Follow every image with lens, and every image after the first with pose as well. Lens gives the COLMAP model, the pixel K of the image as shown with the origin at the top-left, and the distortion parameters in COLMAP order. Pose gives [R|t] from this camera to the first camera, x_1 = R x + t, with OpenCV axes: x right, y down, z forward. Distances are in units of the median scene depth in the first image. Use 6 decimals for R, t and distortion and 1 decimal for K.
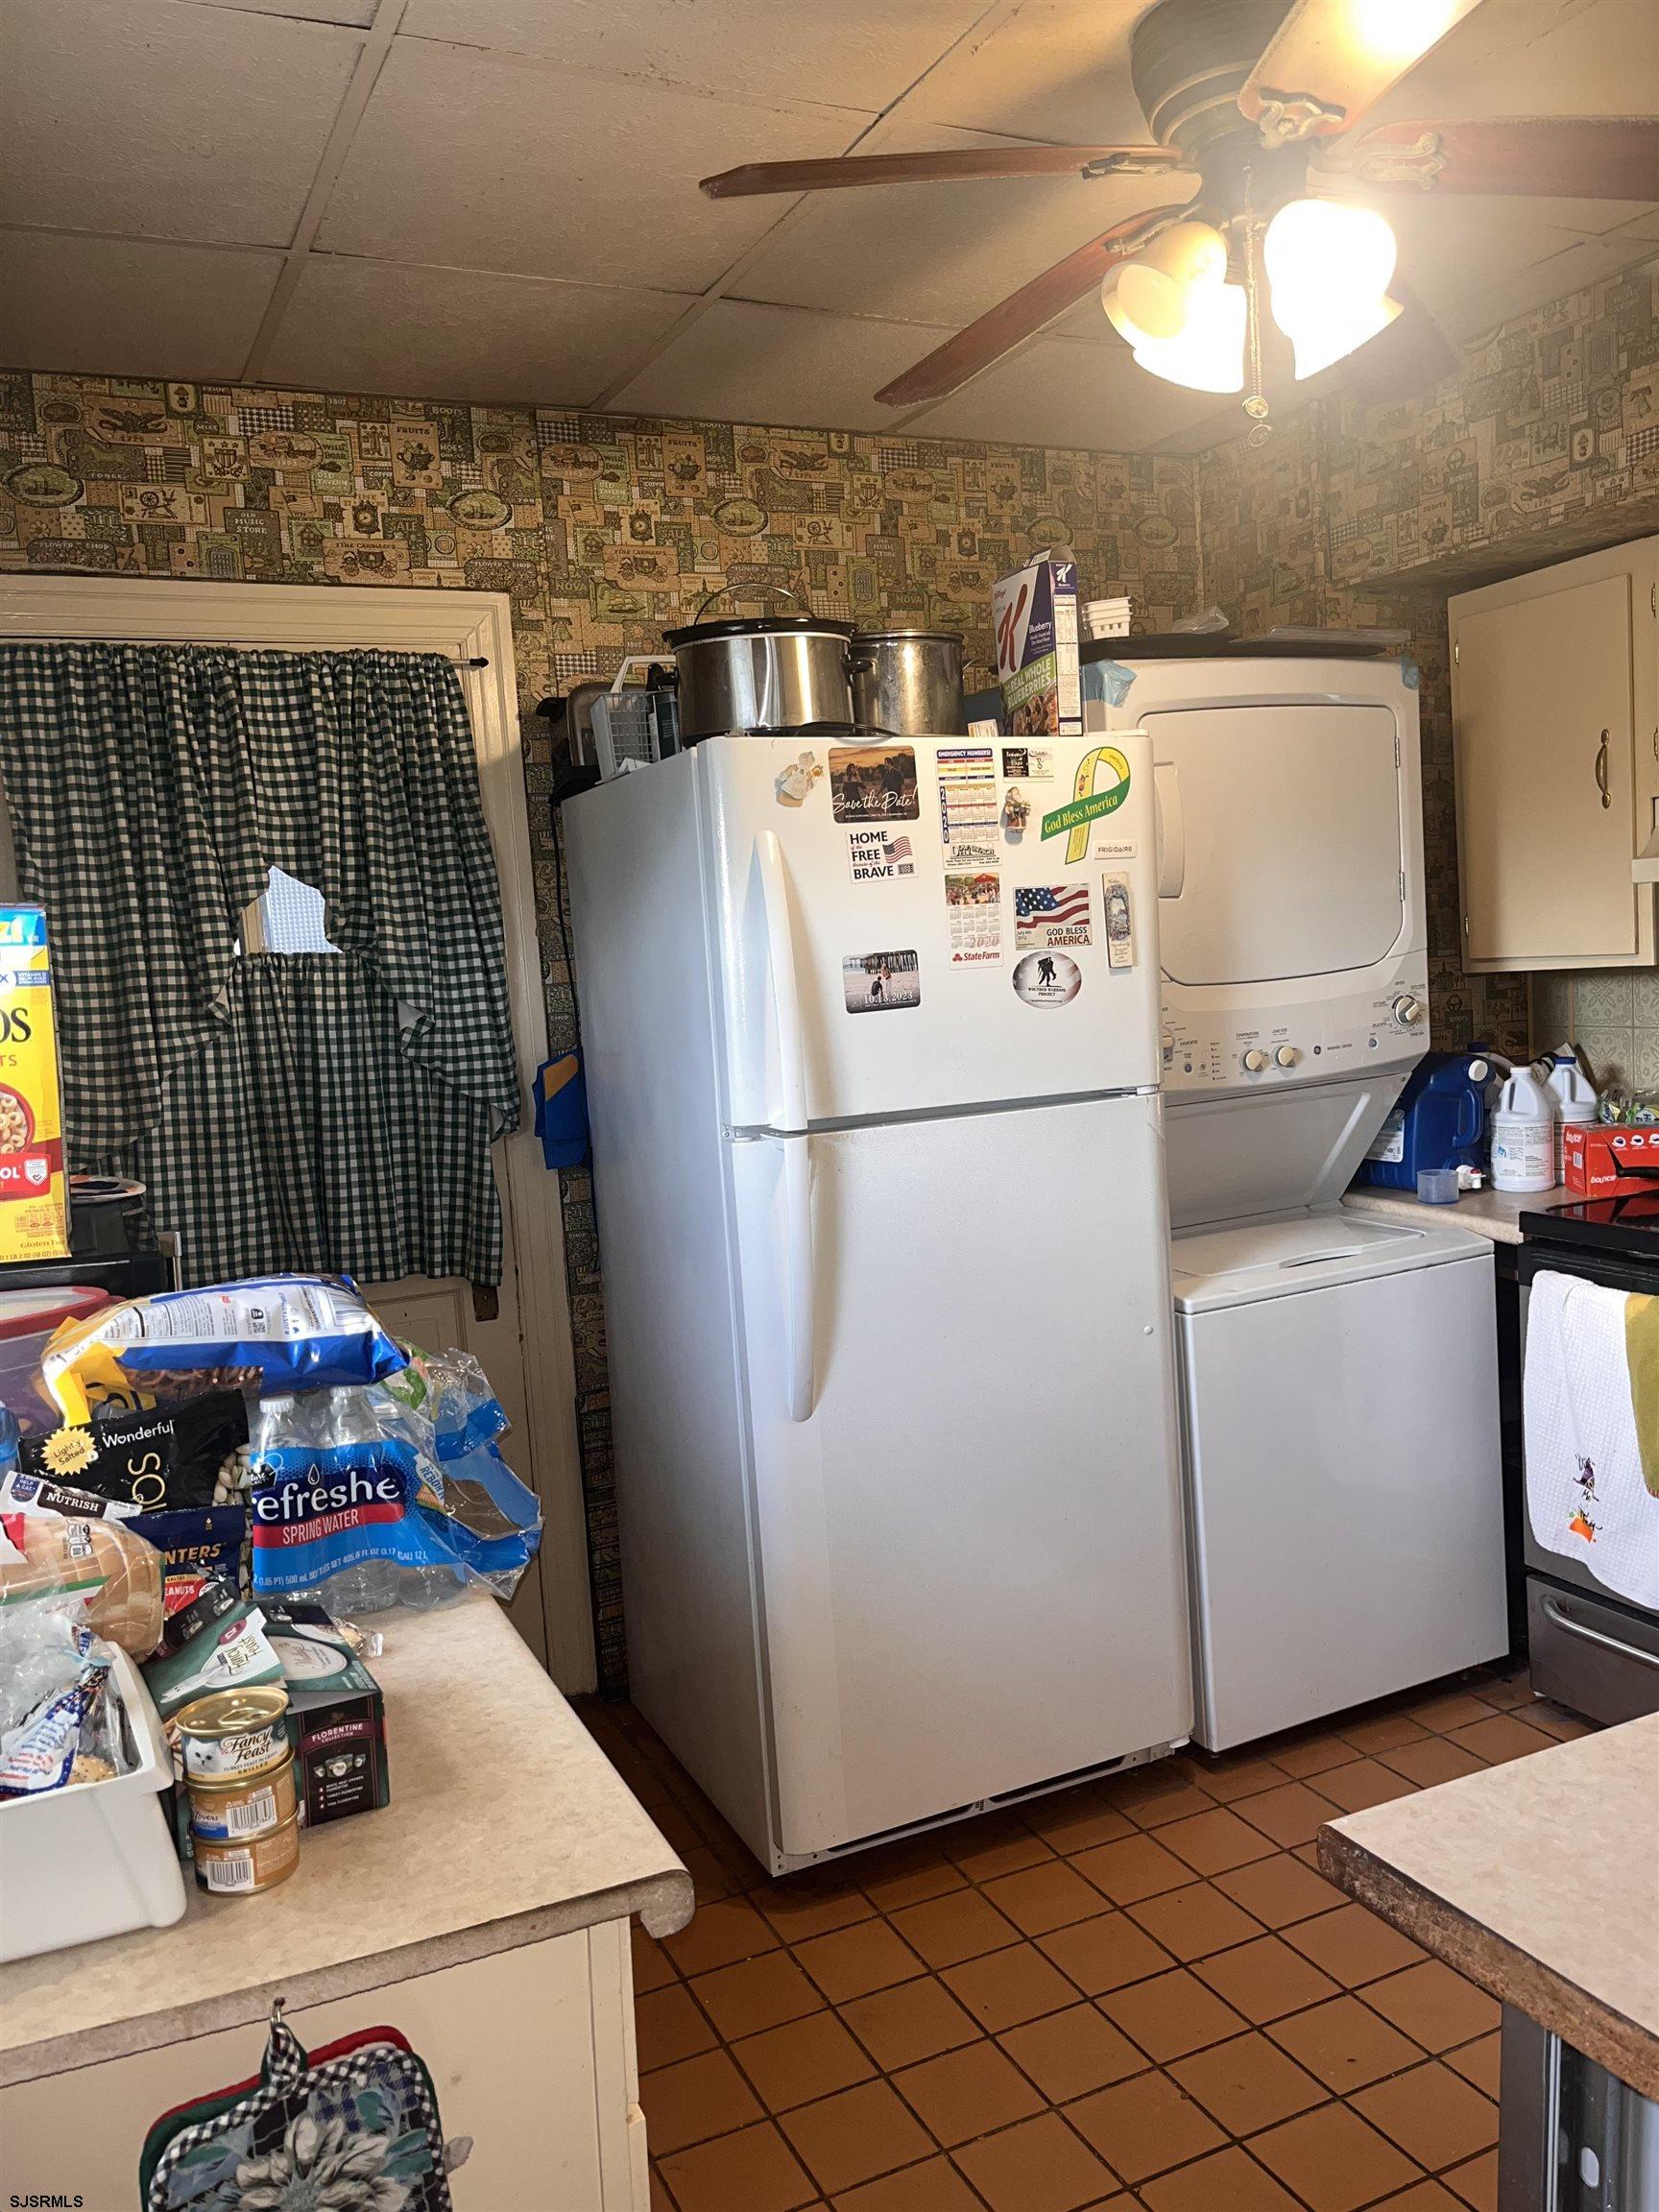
lens RADIAL K [[1673.2, 0, 828.1], [0, 1673.2, 1108.5], [0, 0, 1]] dist [0.017317, -0.007950]
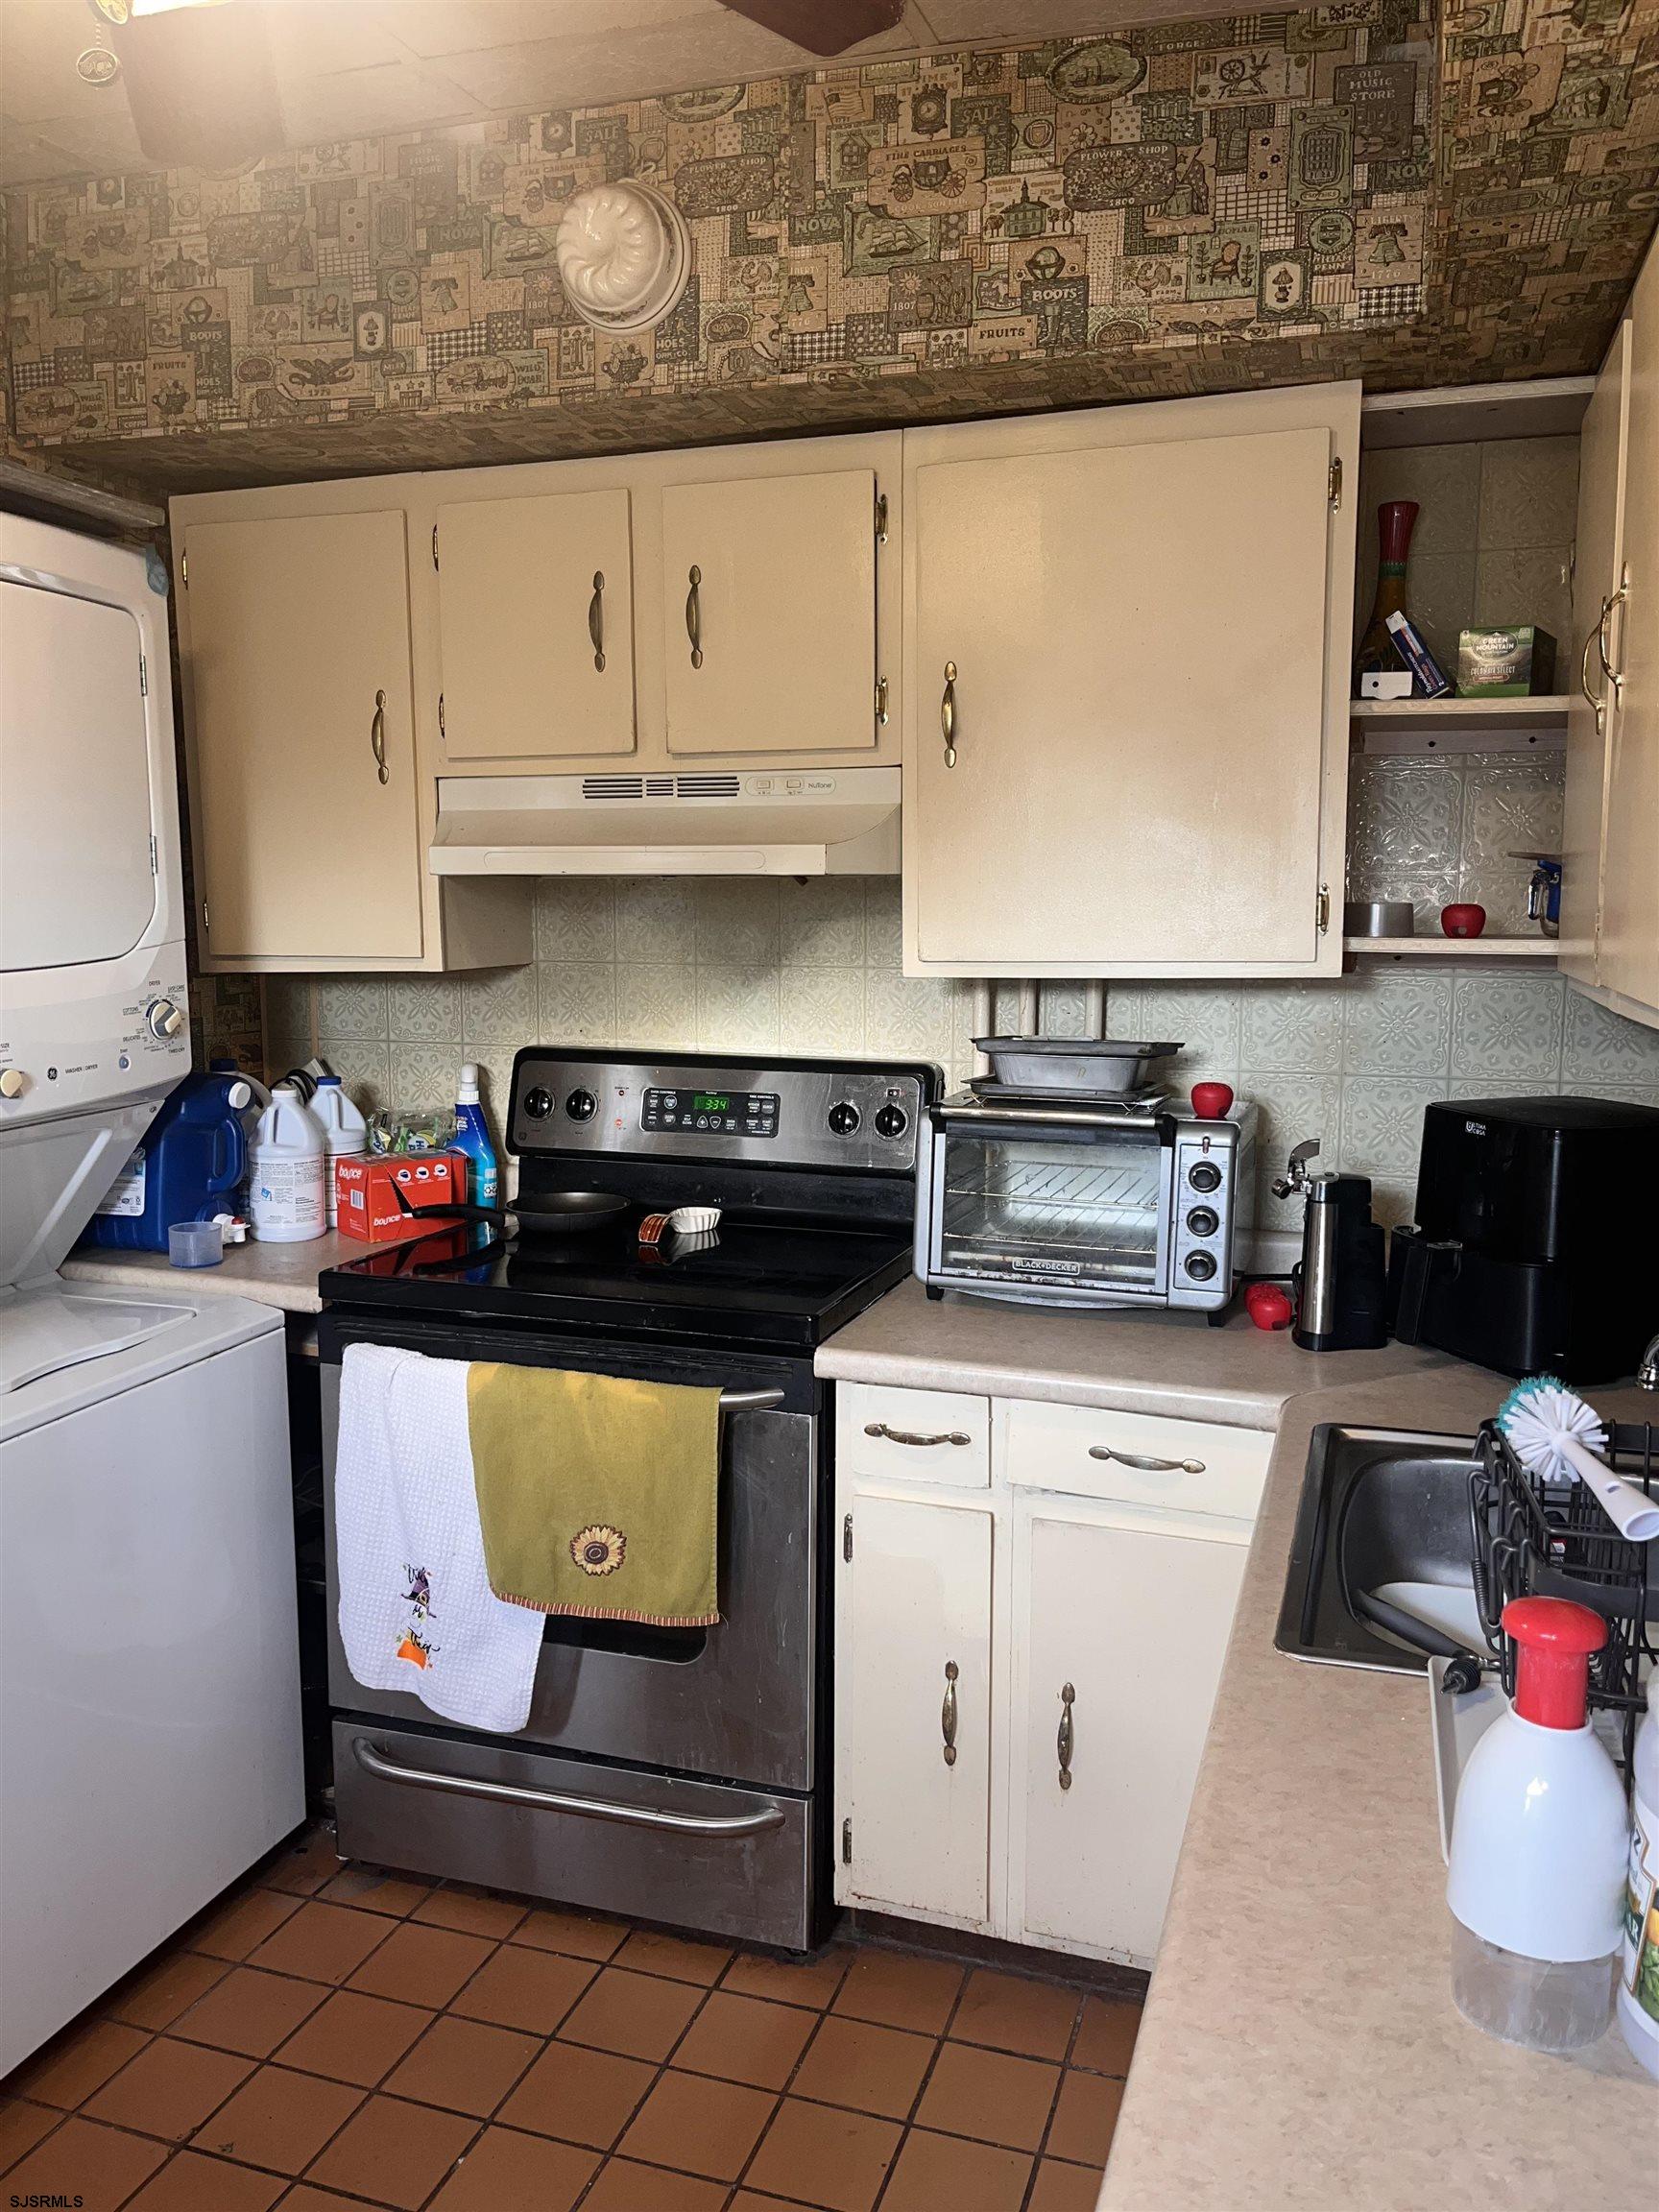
lens RADIAL K [[1673.2, 0, 839.3], [0, 1673.2, 1107.1], [0, 0, 1]] dist [0.017317, -0.007950]
pose [[0.678193, -0.025636, 0.734436, -0.005566], [0.027061, 0.999585, 0.009902, -0.017739], [-0.734385, 0.013159, 0.678605, 0.256009]]
